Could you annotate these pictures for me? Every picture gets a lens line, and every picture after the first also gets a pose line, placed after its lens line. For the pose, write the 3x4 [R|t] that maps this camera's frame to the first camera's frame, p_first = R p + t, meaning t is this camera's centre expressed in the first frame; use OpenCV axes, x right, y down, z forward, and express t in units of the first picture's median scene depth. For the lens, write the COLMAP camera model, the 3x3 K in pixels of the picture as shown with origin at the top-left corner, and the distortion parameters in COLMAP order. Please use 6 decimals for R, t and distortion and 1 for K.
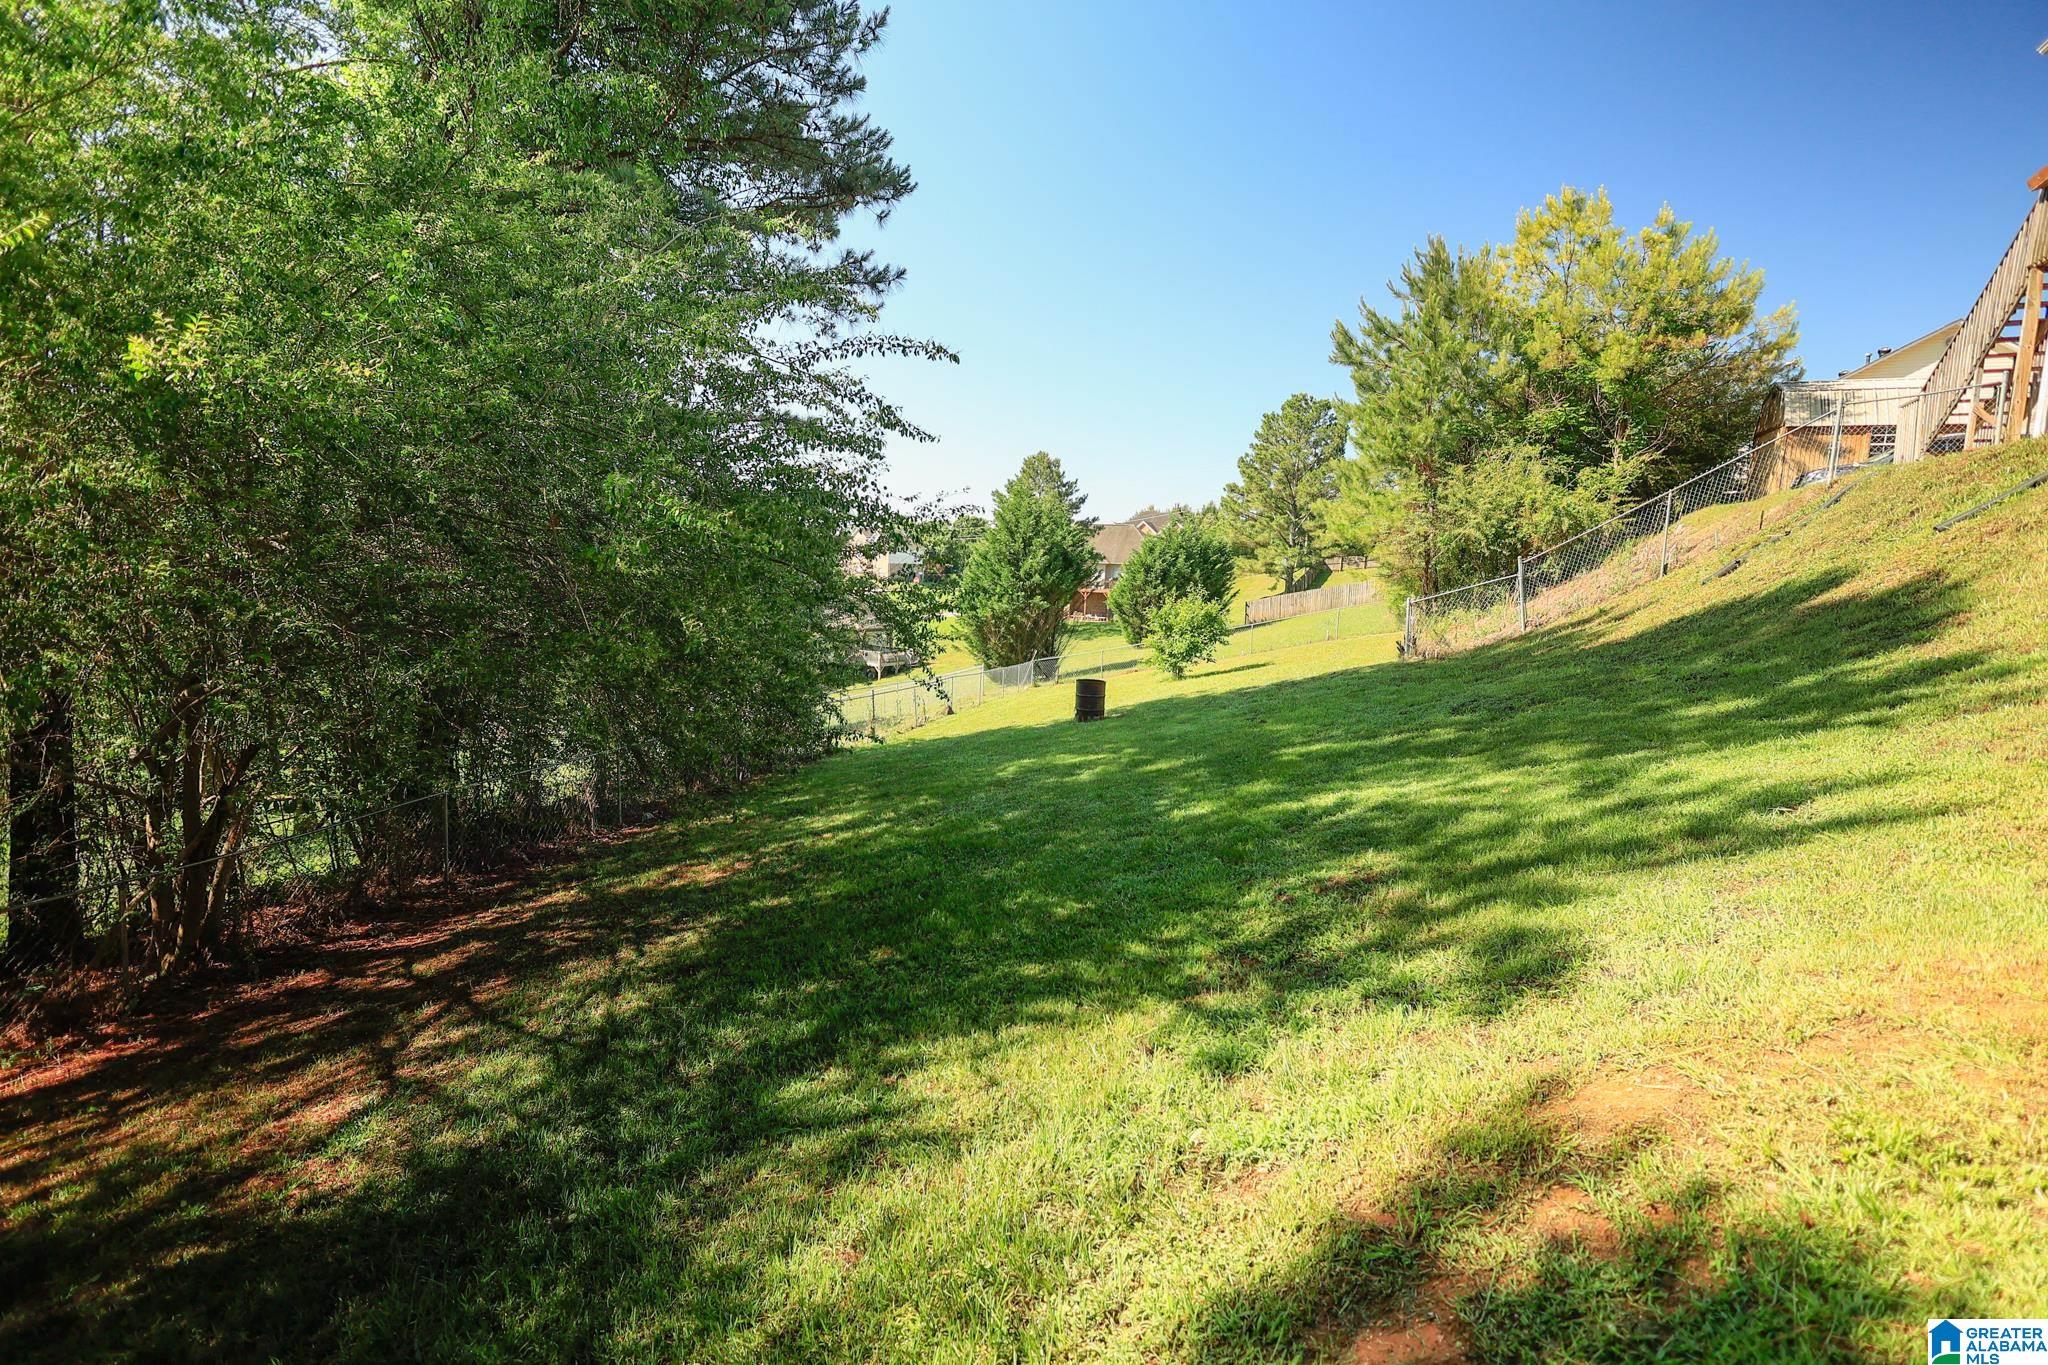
lens RADIAL K [[953.5, 0, 1025.3], [0, 953.5, 695.4], [0, 0, 1]] dist [-0.001492, -0.000189]
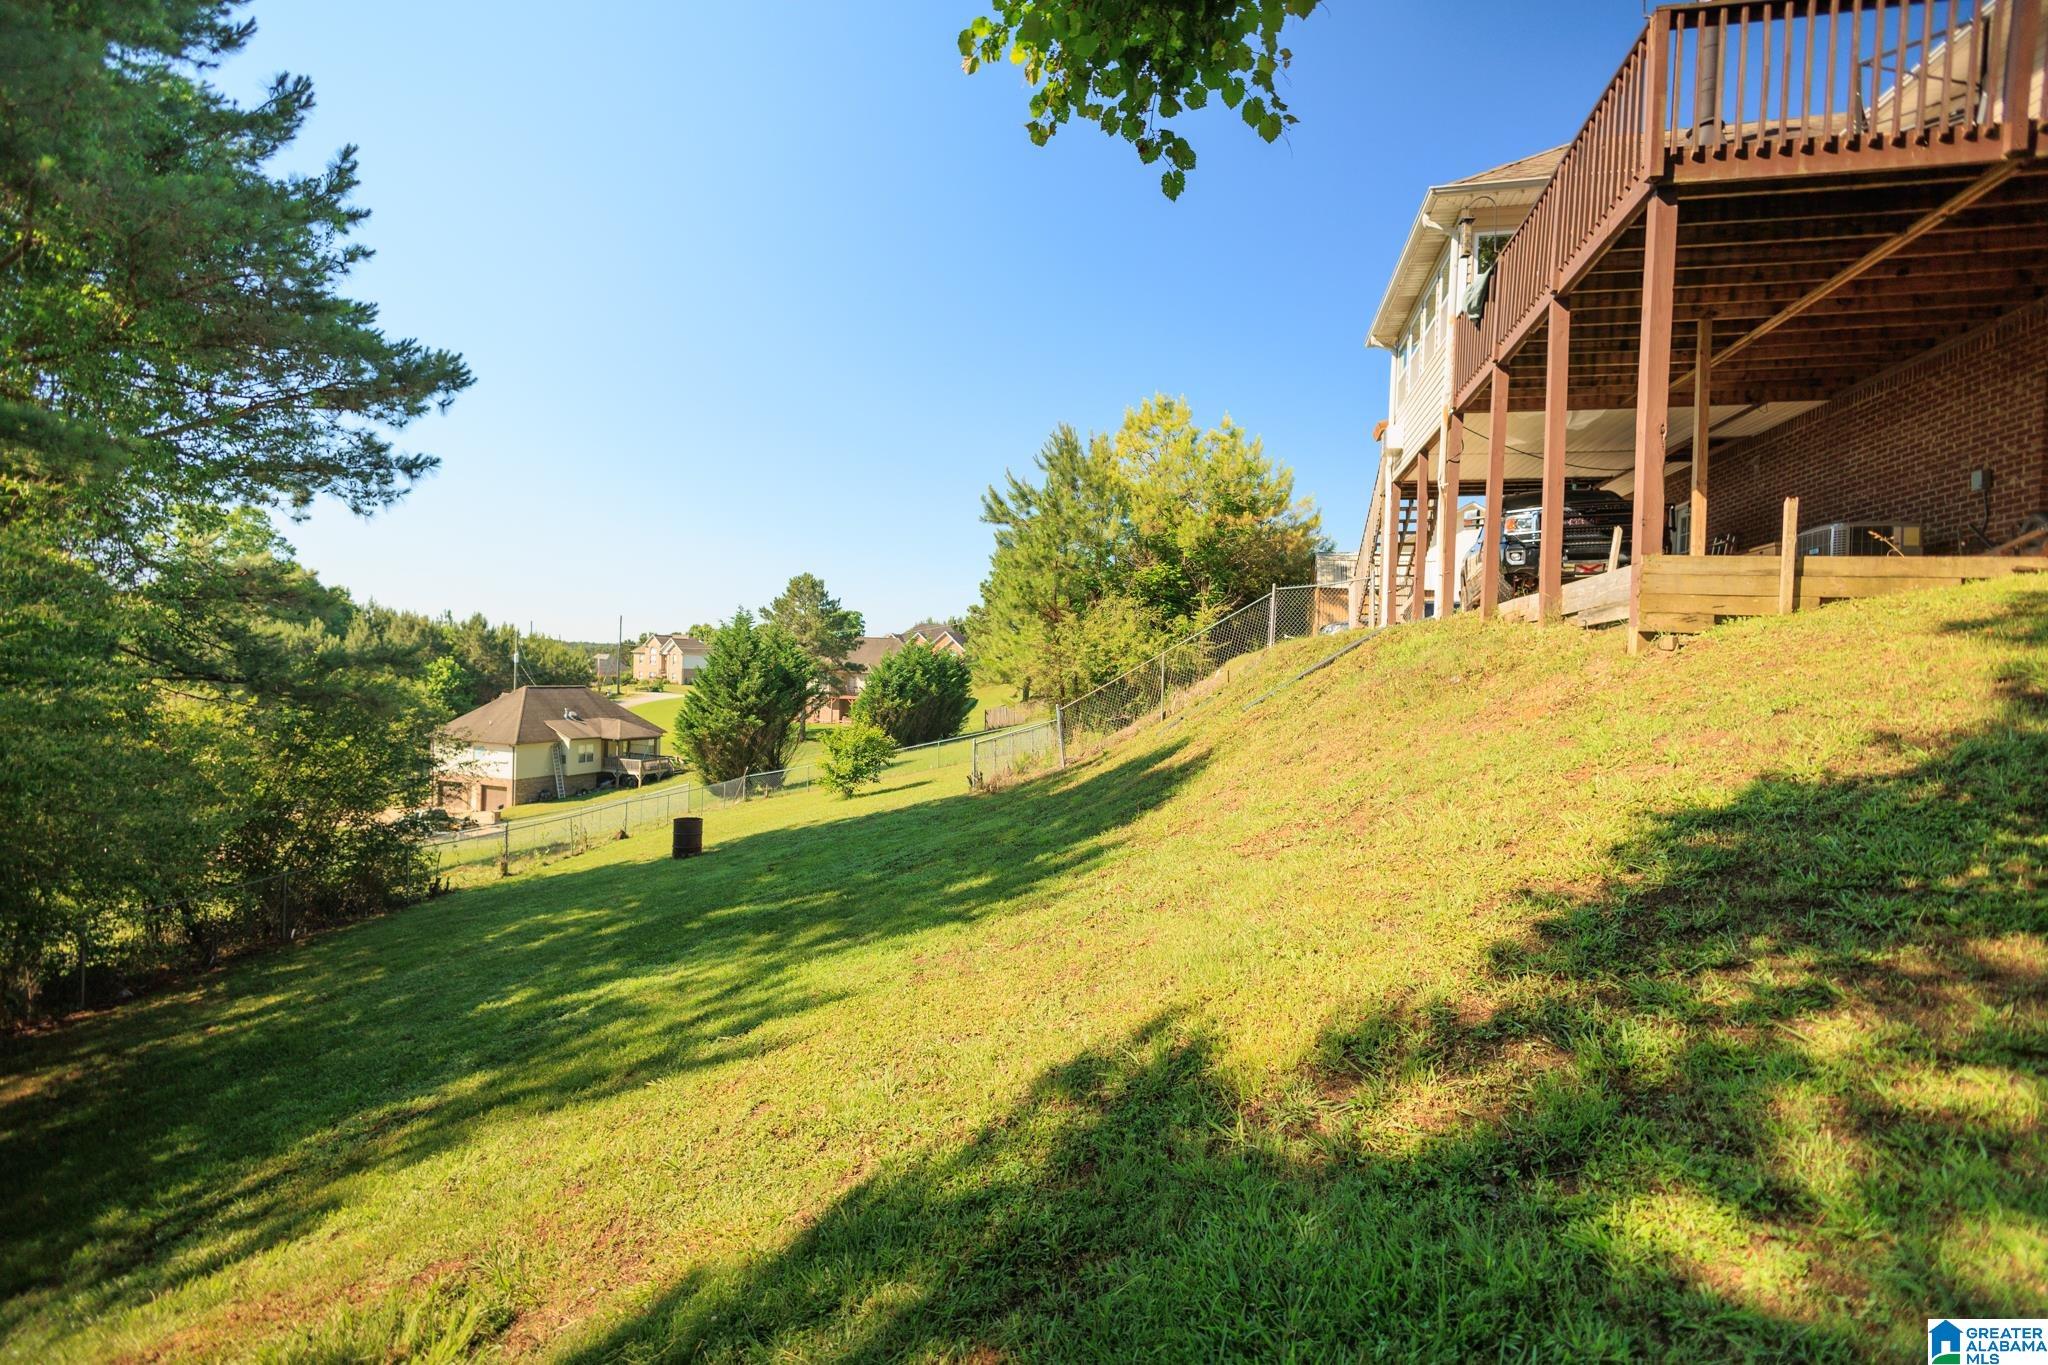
lens RADIAL K [[874.9, 0, 1020.7], [0, 874.9, 677.2], [0, 0, 1]] dist [-0.003147, -0.000328]
pose [[0.979622, -0.001107, 0.200845, 0.153028], [0.025432, 0.992620, -0.118573, -0.030858], [-0.199232, 0.121265, 0.972420, -0.031506]]
